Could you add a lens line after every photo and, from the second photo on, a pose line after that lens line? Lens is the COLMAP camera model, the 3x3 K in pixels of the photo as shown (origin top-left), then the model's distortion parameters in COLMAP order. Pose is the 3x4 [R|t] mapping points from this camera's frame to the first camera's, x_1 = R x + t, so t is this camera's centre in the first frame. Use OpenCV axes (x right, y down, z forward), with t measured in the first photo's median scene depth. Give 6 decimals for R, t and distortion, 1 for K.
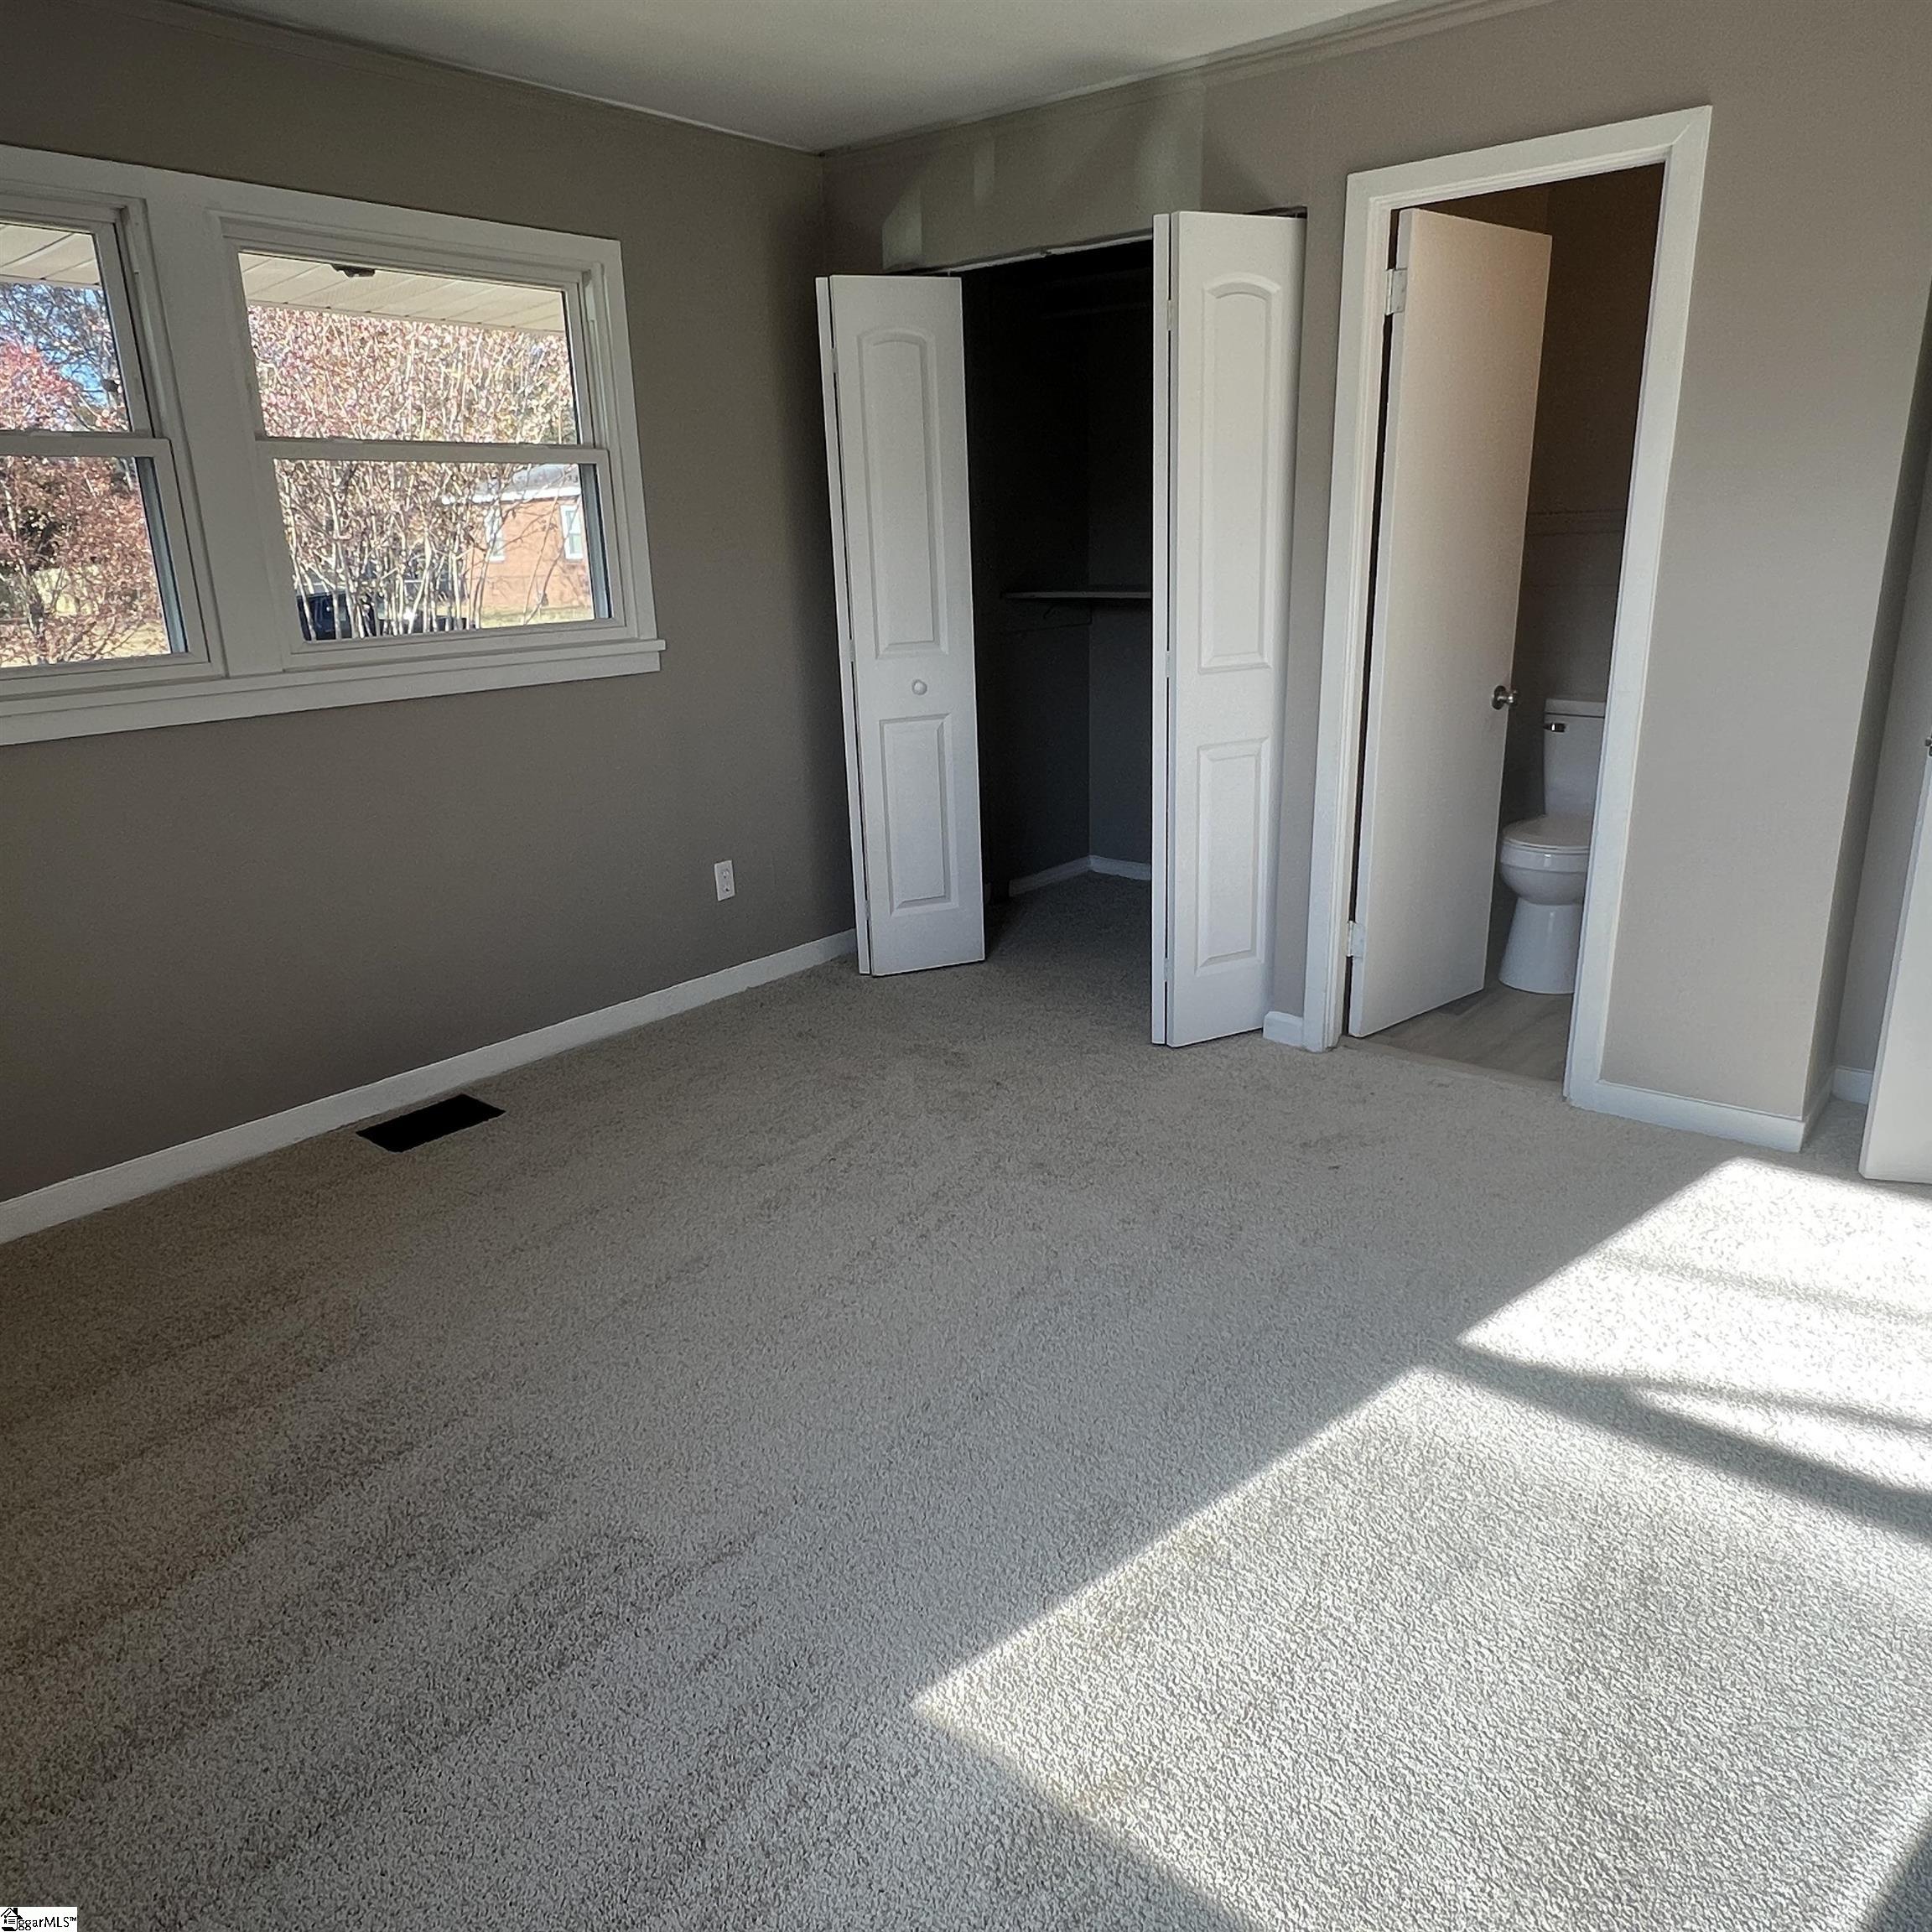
lens RADIAL K [[1357.9, 0, 966.0], [0, 1357.9, 966.0], [0, 0, 1]] dist [0.001531, 0.001272]
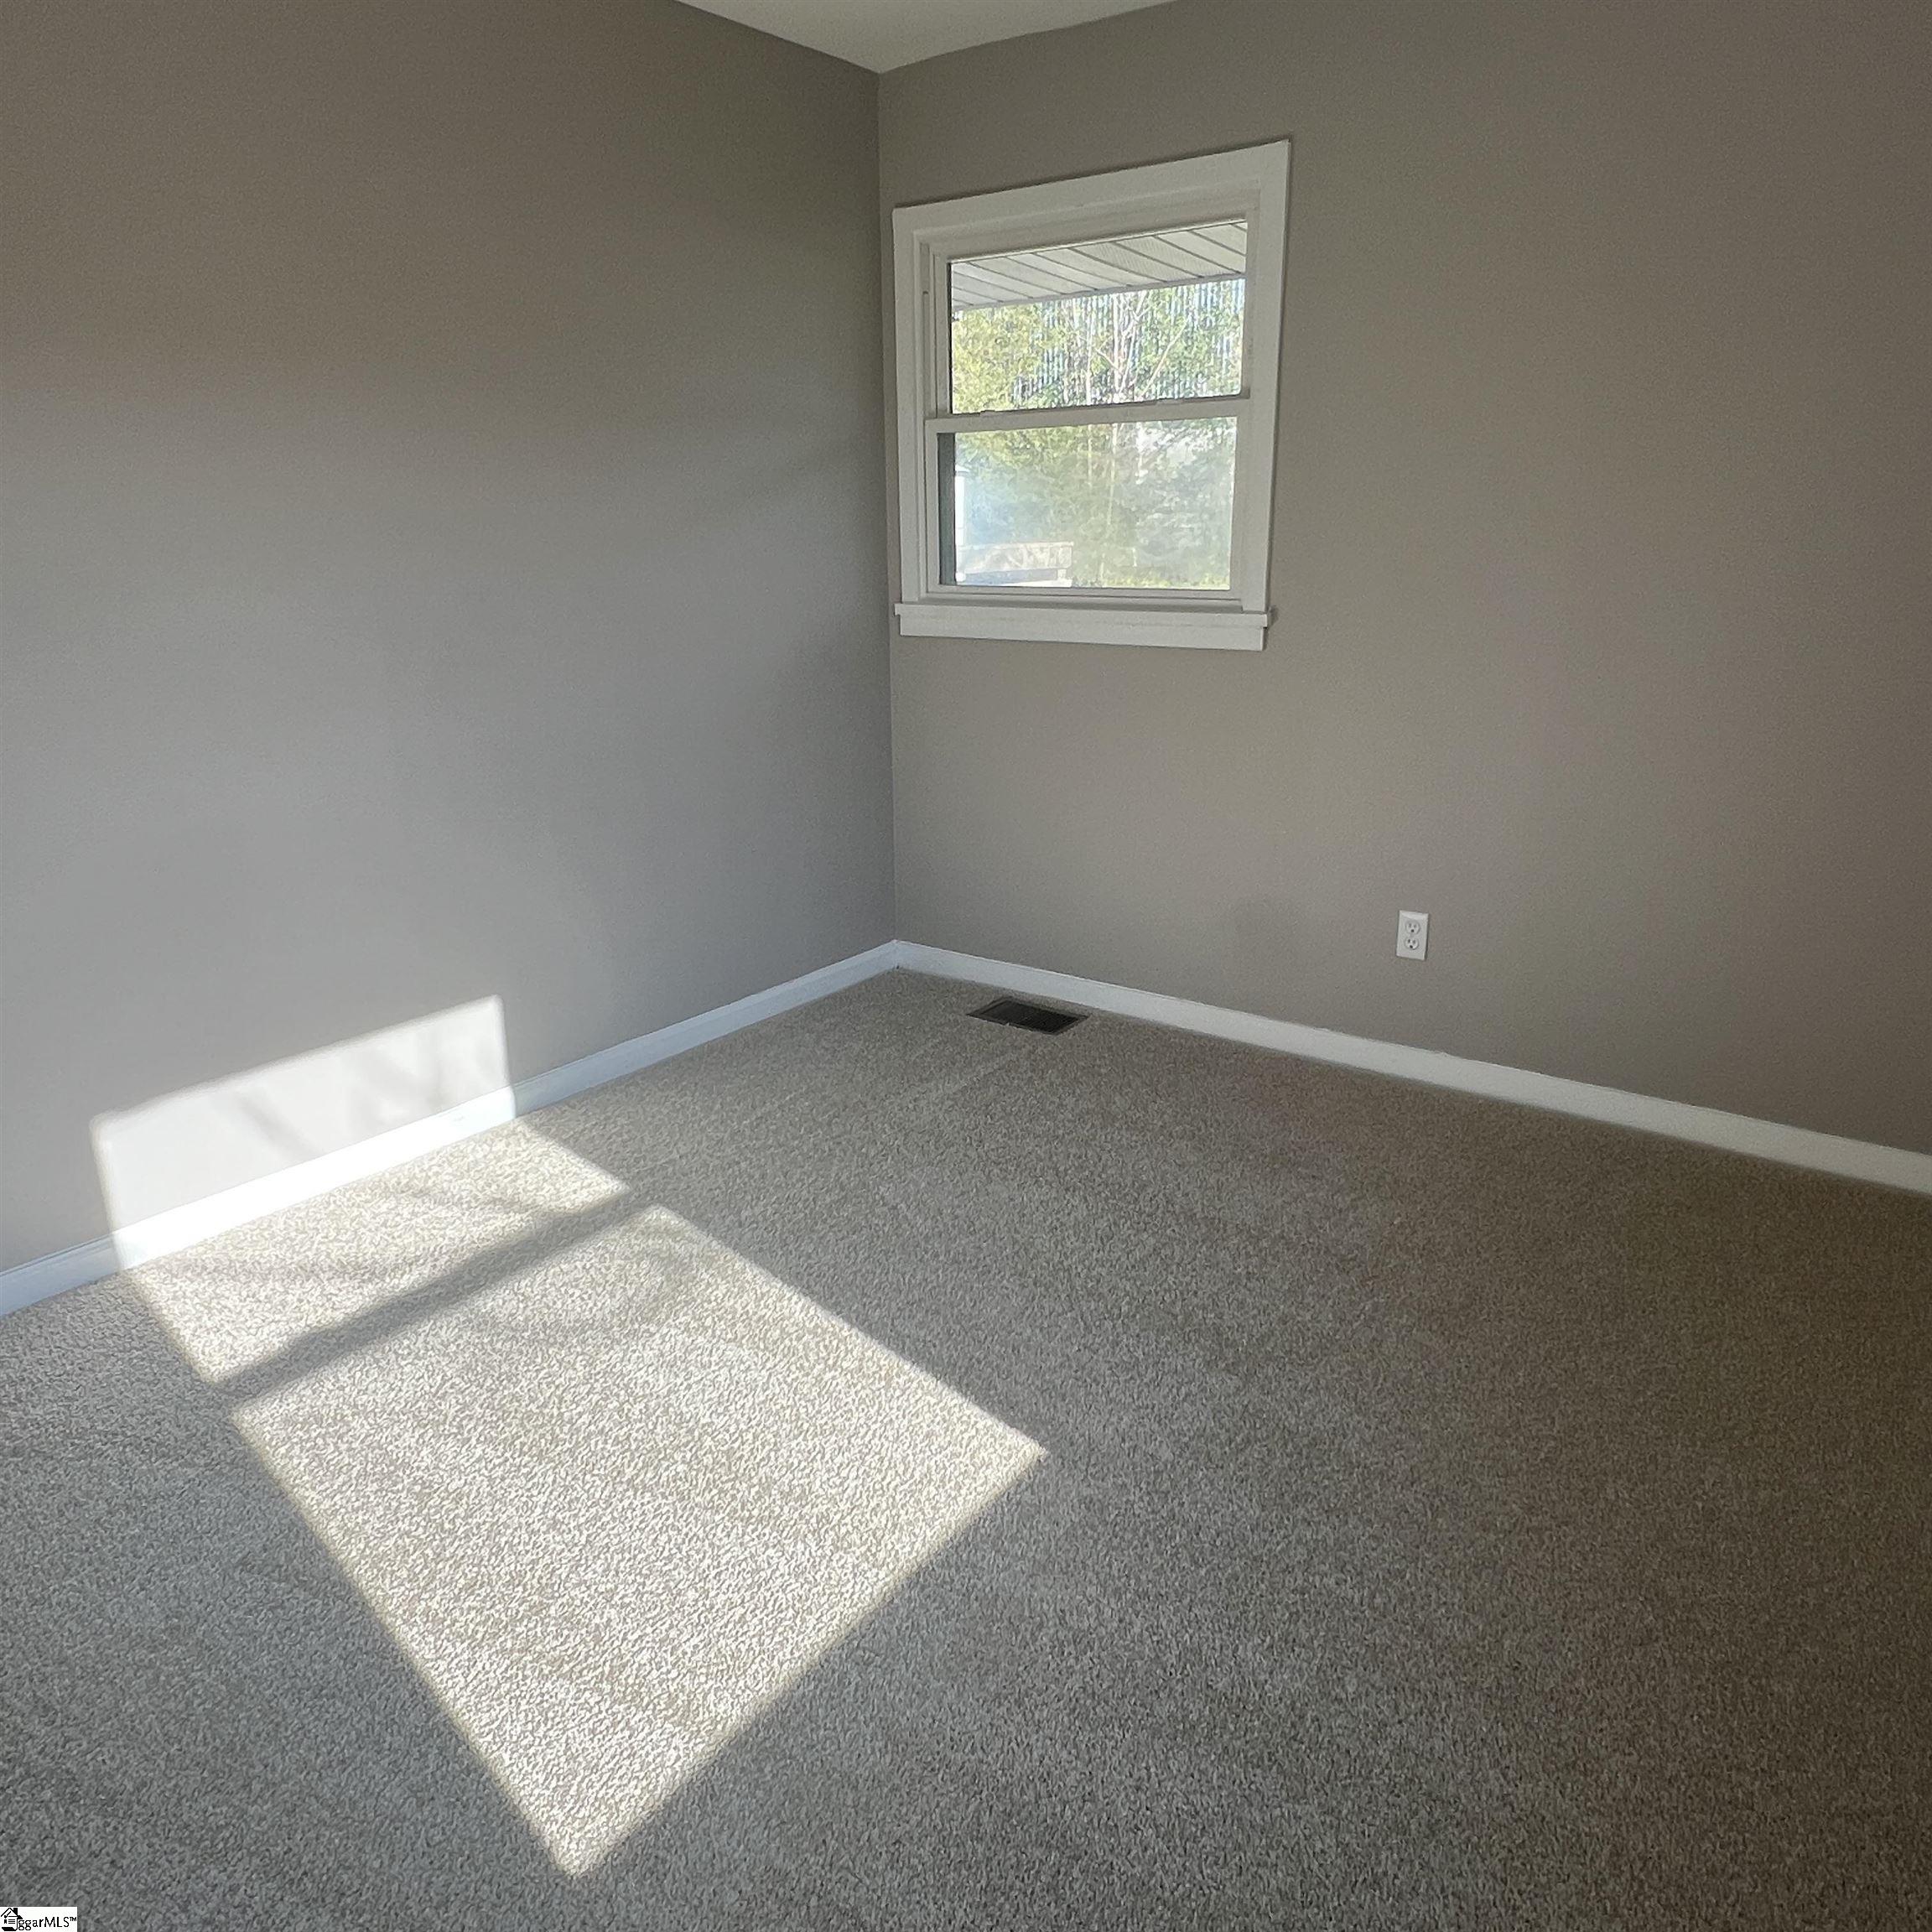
lens RADIAL K [[1357.9, 0, 966.0], [0, 1357.9, 966.0], [0, 0, 1]] dist [0.001531, 0.001272]
pose [[0.072883, 0.328746, -0.941602, 0.657197], [-0.282292, 0.912305, 0.296667, -0.245233], [0.956556, 0.244185, 0.159294, 0.753567]]
